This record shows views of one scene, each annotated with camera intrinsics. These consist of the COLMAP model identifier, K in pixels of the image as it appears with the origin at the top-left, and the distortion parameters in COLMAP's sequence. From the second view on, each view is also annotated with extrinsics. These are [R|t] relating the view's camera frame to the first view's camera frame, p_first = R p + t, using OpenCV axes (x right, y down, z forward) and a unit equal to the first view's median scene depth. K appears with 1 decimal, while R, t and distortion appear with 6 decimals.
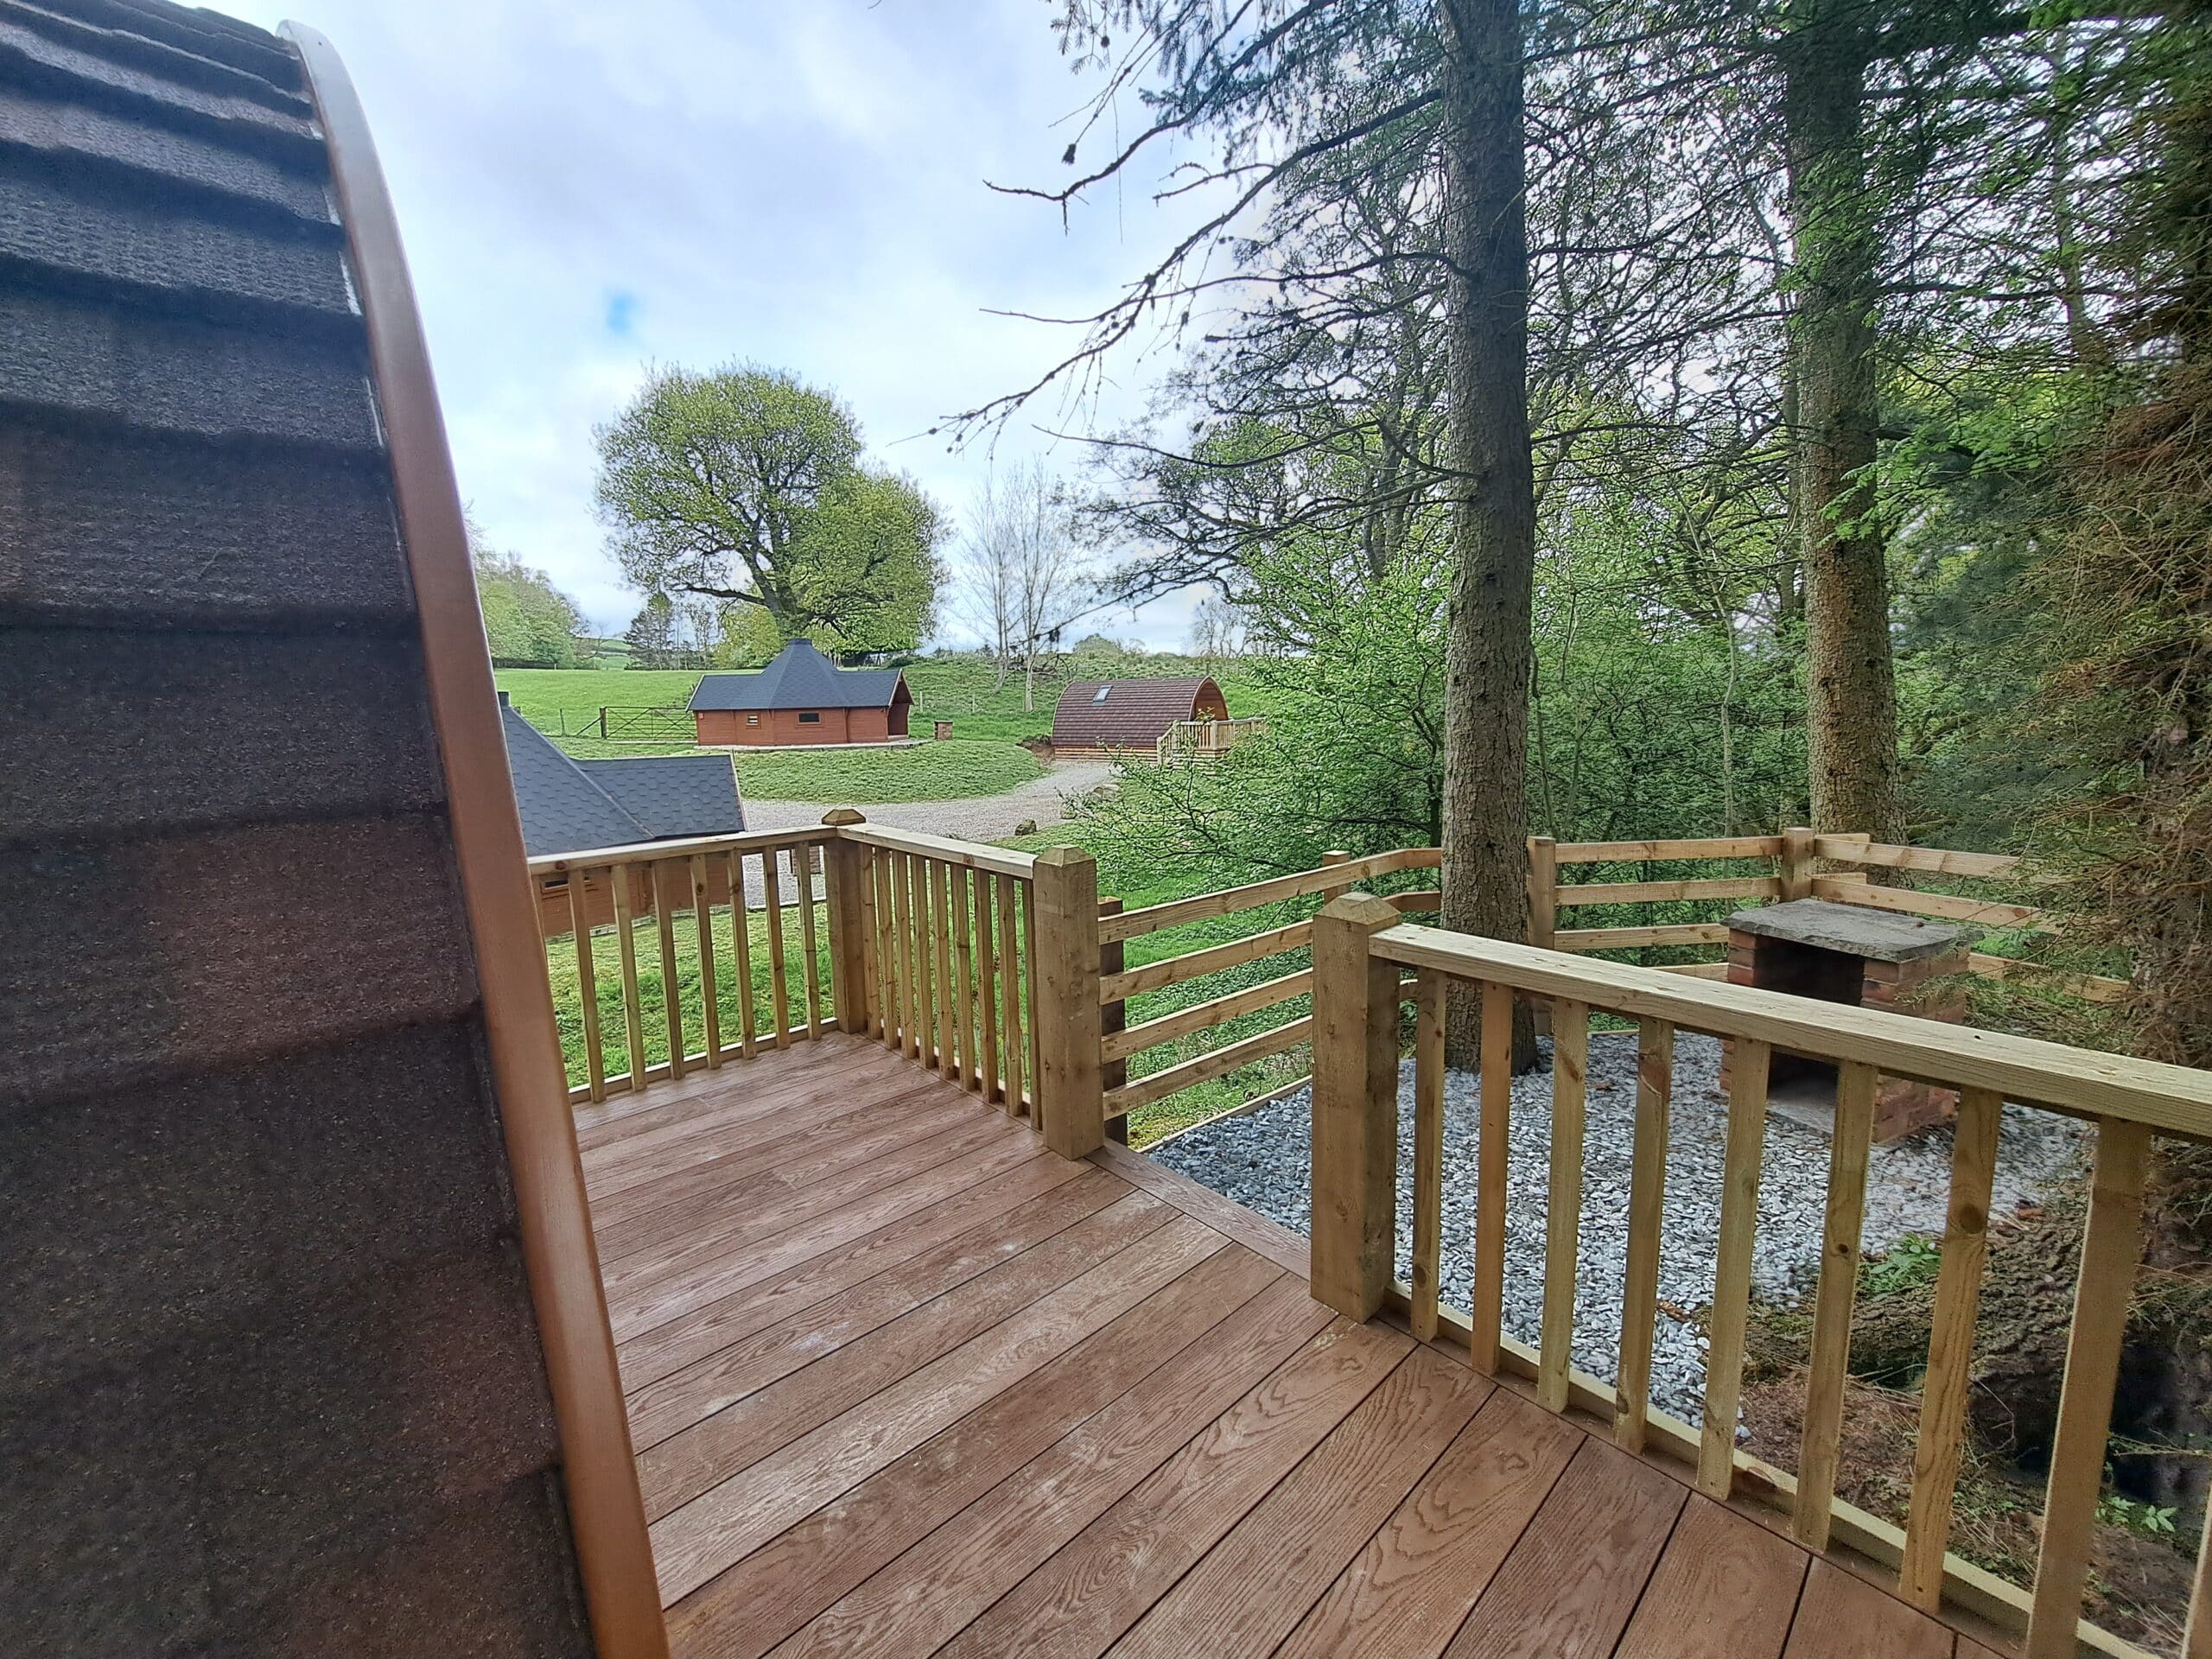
lens RADIAL K [[867.5, 0, 1108.8], [0, 867.5, 815.9], [0, 0, 1]] dist [-0.017305, 0.000578]
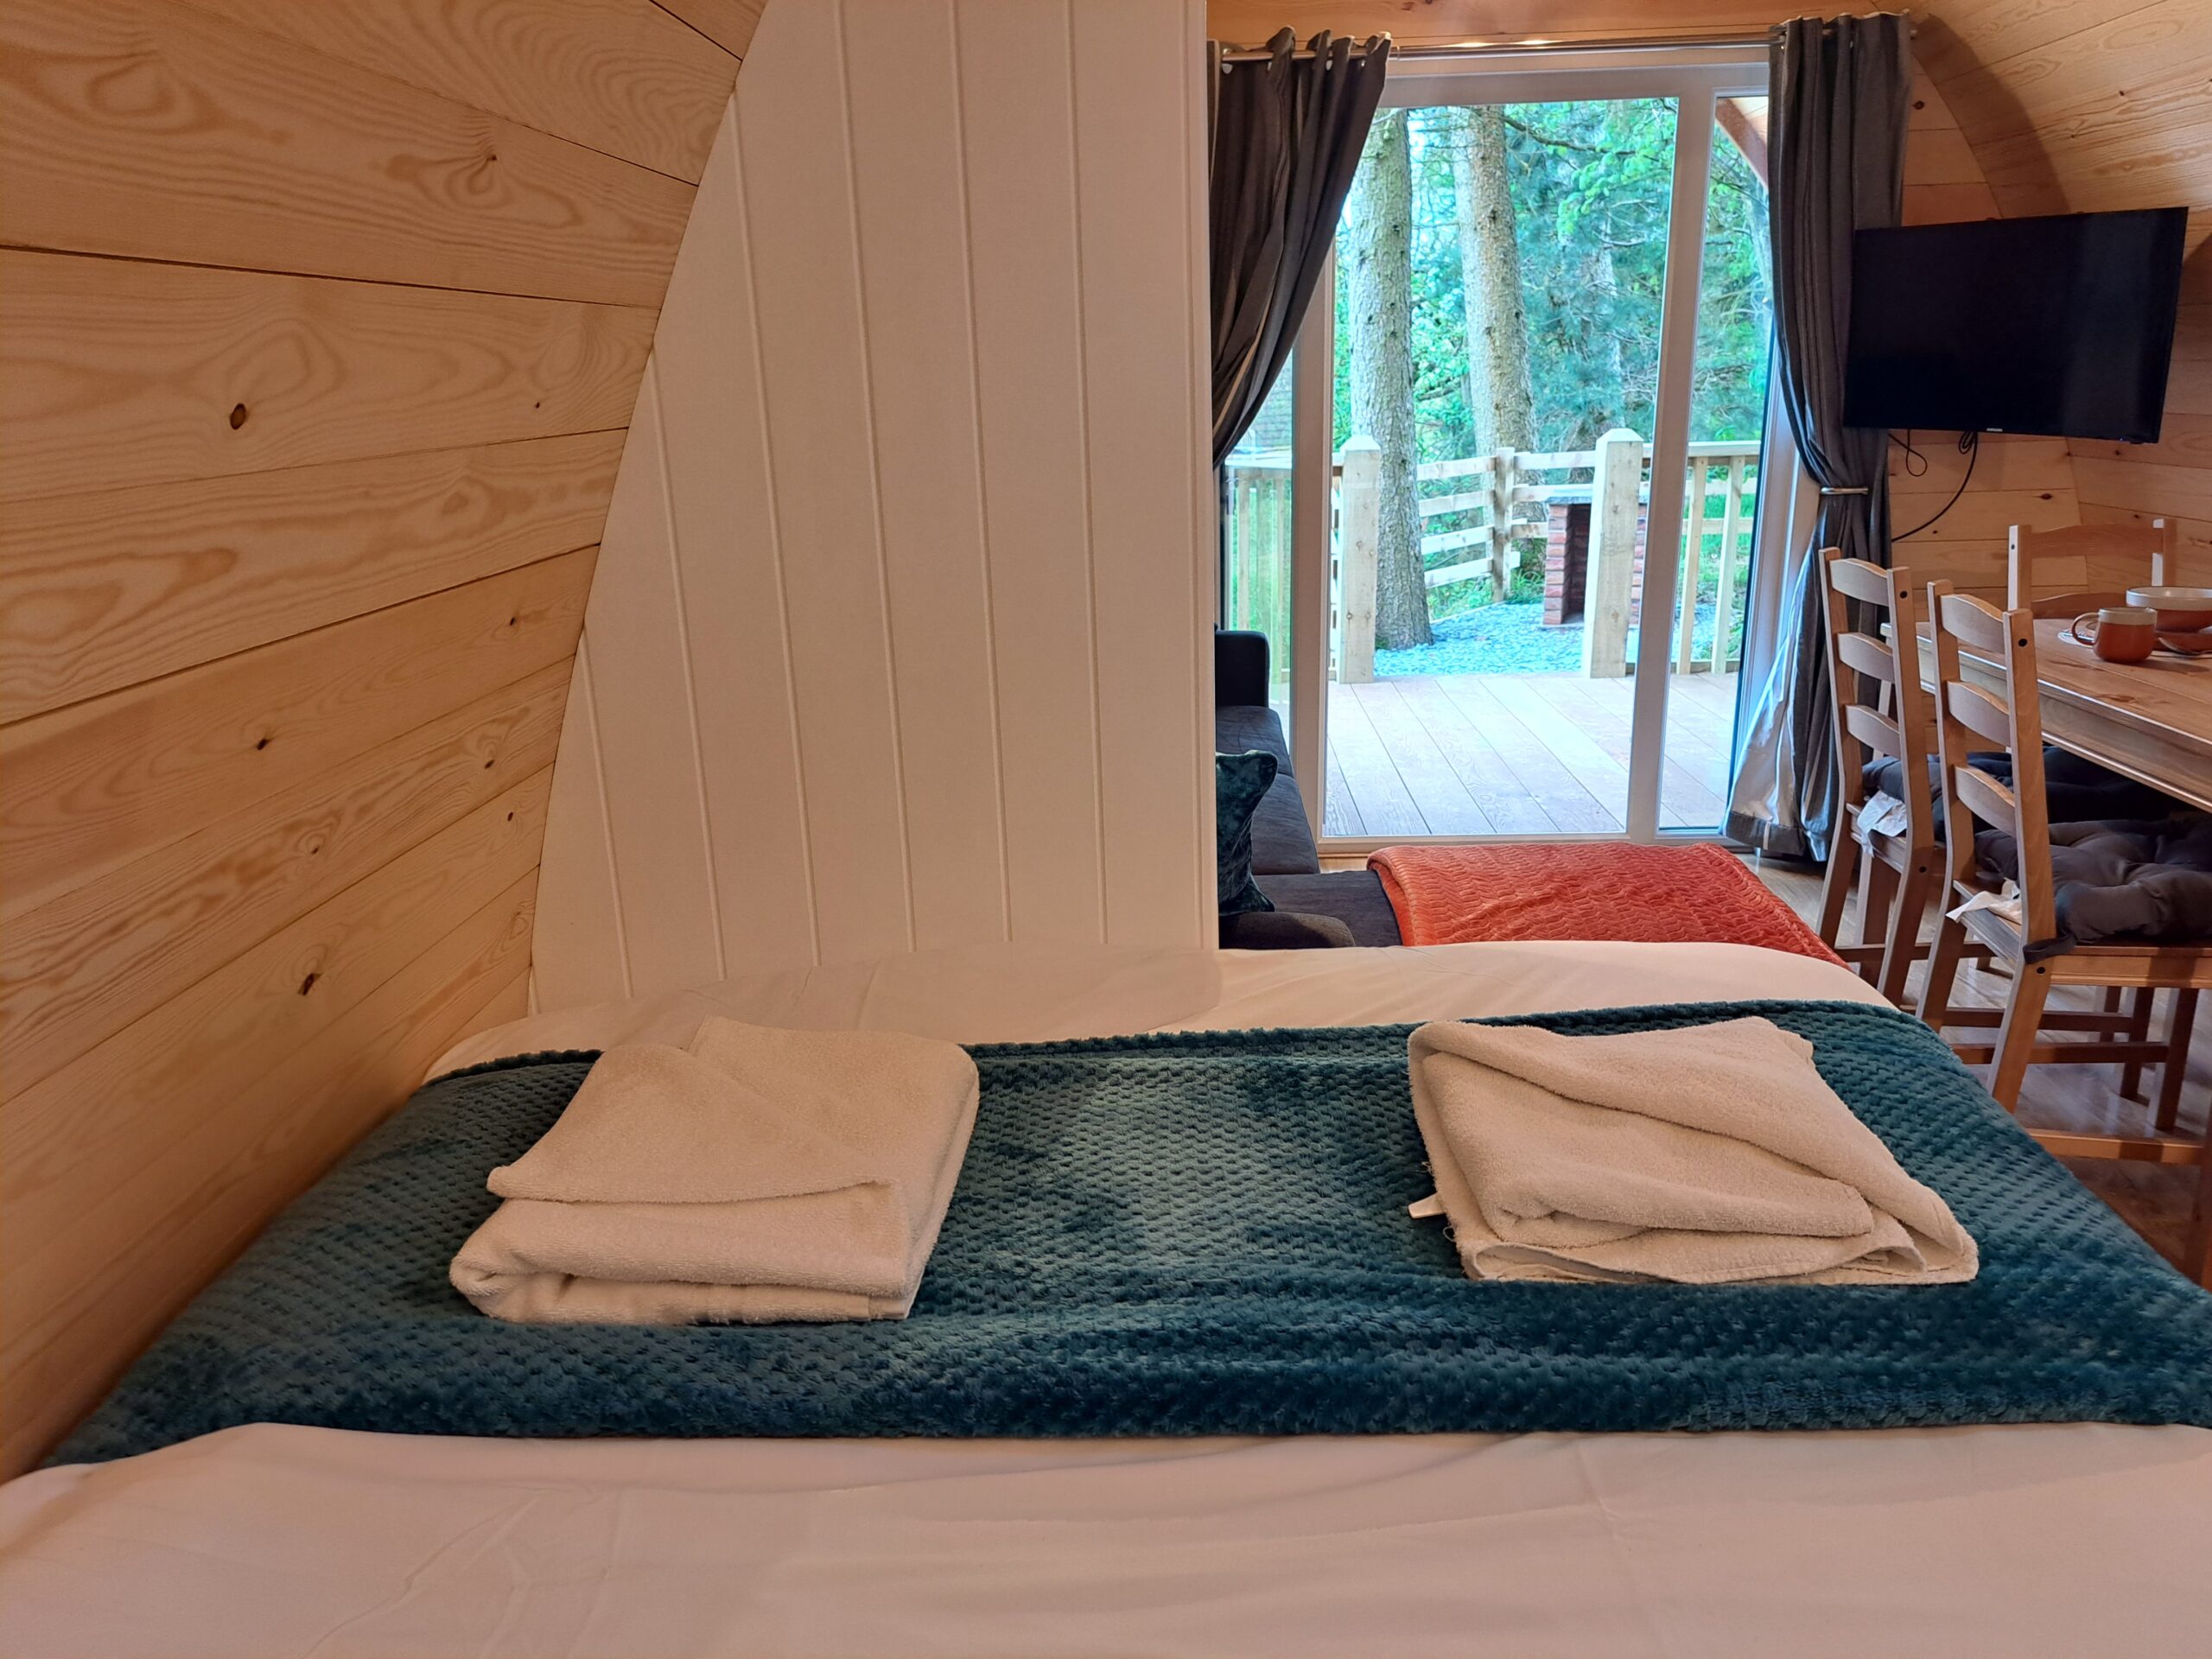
lens RADIAL K [[1596.8, 0, 1111.4], [0, 1596.8, 881.8], [0, 0, 1]] dist [0.018181, -0.002827]
pose [[0.693106, -0.210803, 0.689323, -1.514880], [0.098377, 0.974998, 0.199249, 0.121741], [-0.714091, -0.070287, 0.696515, -0.321002]]
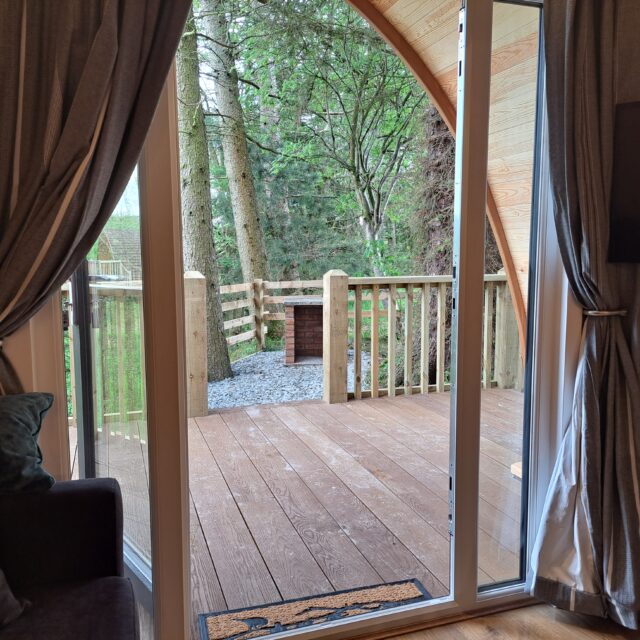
lens RADIAL K [[610.1, 0, 320.2], [0, 610.1, 319.2], [0, 0, 1]] dist [0.123140, 0.000000]
pose [[0.385537, -0.080500, 0.919174, -0.981434], [0.108414, 0.993239, 0.041513, 0.089035], [-0.916301, 0.083646, 0.391658, 0.081365]]
